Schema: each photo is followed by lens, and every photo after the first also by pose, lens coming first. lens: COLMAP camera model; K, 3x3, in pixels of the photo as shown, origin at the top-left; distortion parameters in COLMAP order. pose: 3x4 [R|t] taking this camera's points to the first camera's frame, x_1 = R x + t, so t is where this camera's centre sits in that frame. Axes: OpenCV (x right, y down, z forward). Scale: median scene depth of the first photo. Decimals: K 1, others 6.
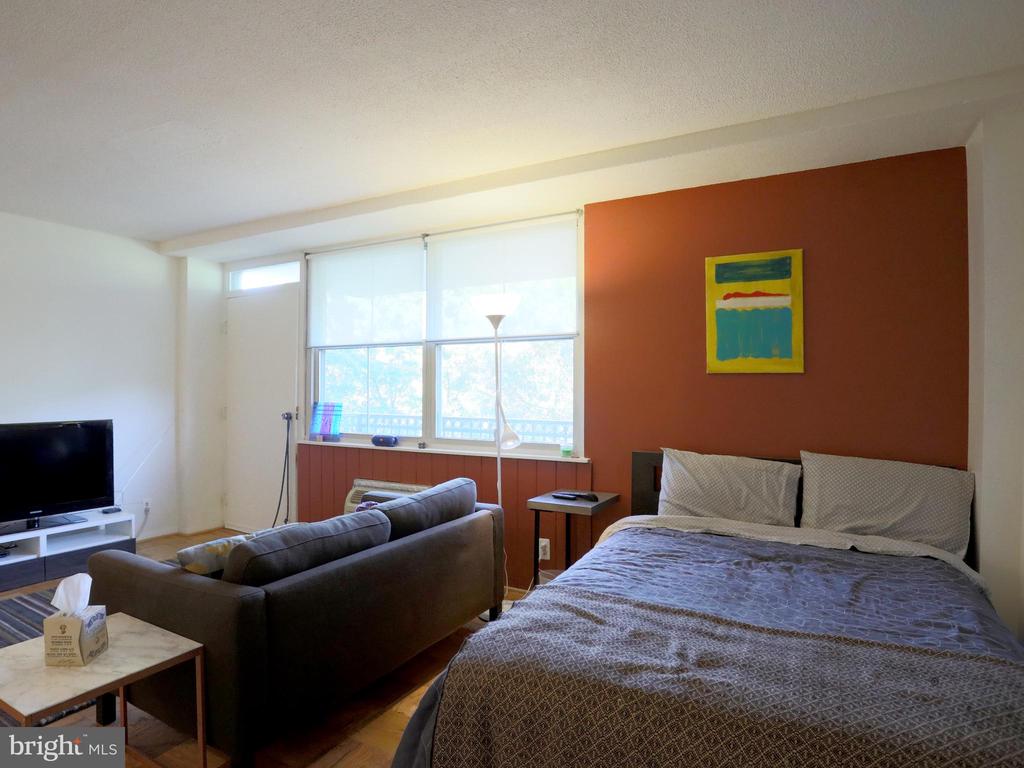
lens RADIAL K [[600.0, 0, 512.0], [0, 600.0, 384.0], [0, 0, 1]] dist [-0.058694, 0.004061]
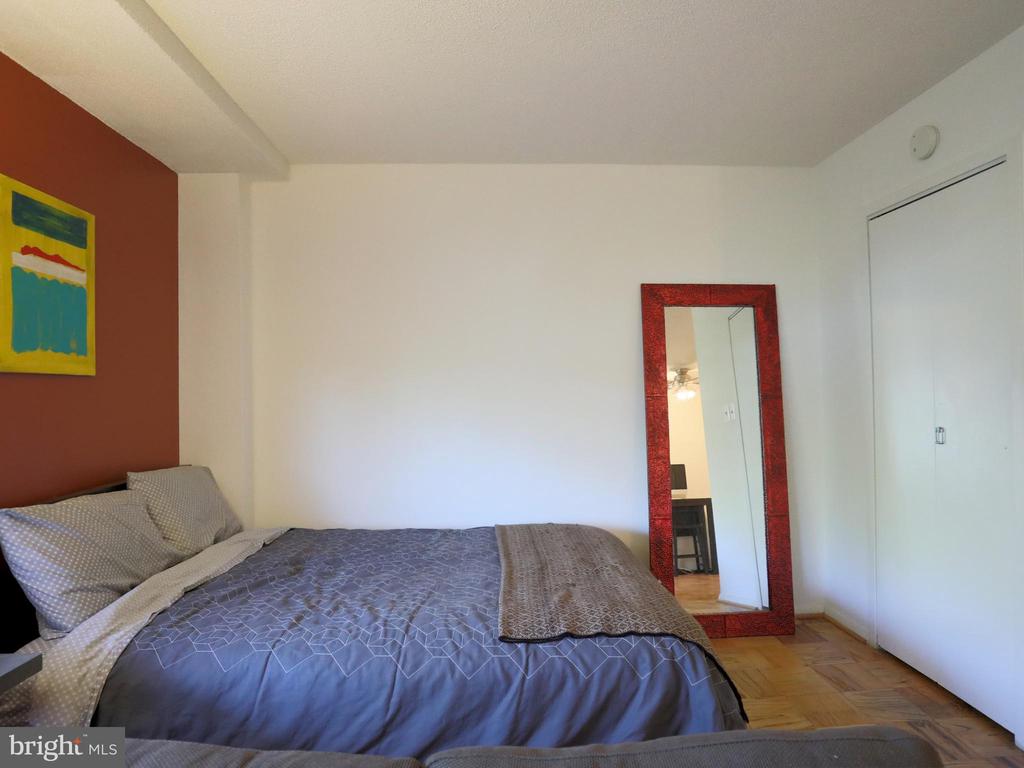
lens RADIAL K [[592.4, 0, 516.4], [0, 592.4, 382.0], [0, 0, 1]] dist [-0.035417, 0.002205]
pose [[-0.540087, 0.012689, 0.841513, -0.350743], [0.008975, 0.999916, -0.009317, 0.000908], [-0.841561, 0.002521, -0.540156, 0.746495]]
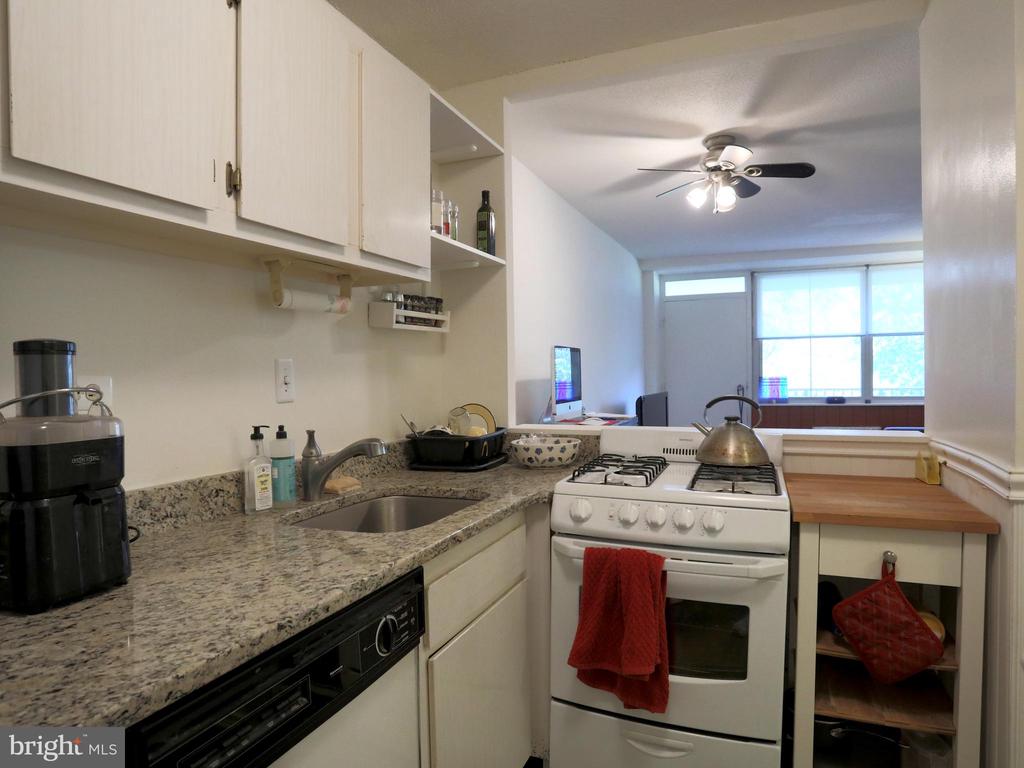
lens RADIAL K [[600.0, 0, 512.0], [0, 600.0, 384.0], [0, 0, 1]] dist [-0.058694, 0.004061]
pose [[0.989700, -0.024737, 0.141002, -1.400634], [0.020441, 0.999284, 0.031837, -0.011846], [-0.141689, -0.028627, 0.989497, -0.411001]]
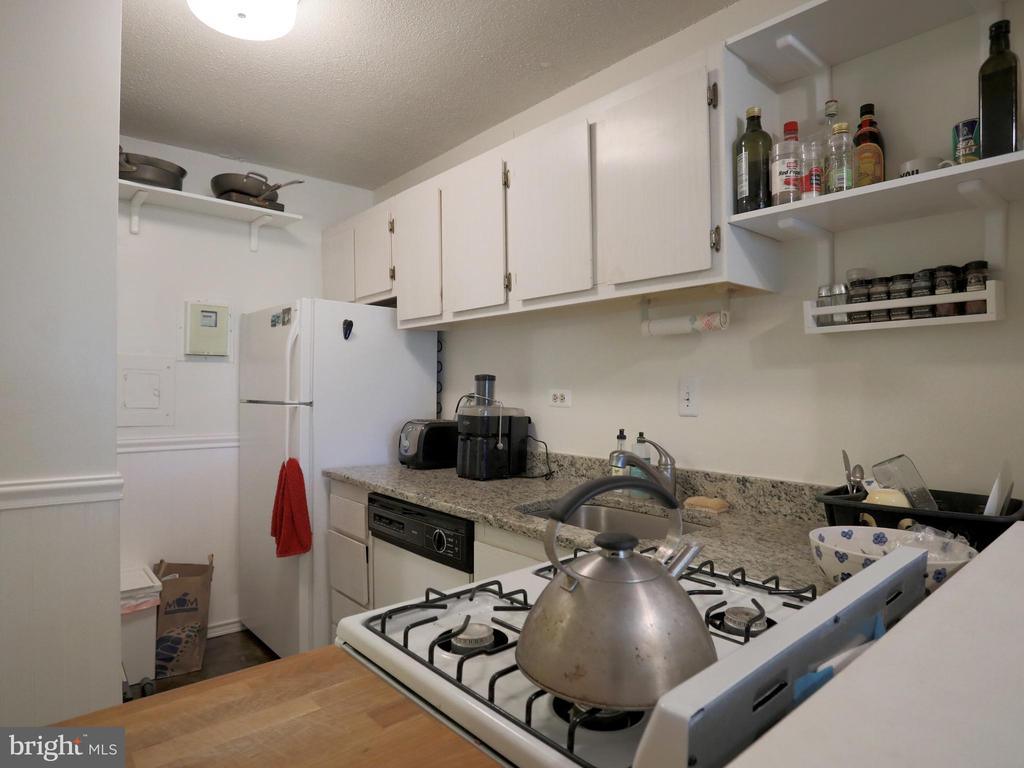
lens RADIAL K [[600.0, 0, 512.0], [0, 600.0, 384.0], [0, 0, 1]] dist [-0.058694, 0.004061]
pose [[-0.305838, -0.013589, -0.951987, -0.919224], [0.003763, 0.999873, -0.015481, -0.006580], [0.952076, -0.008317, -0.305748, 0.137592]]
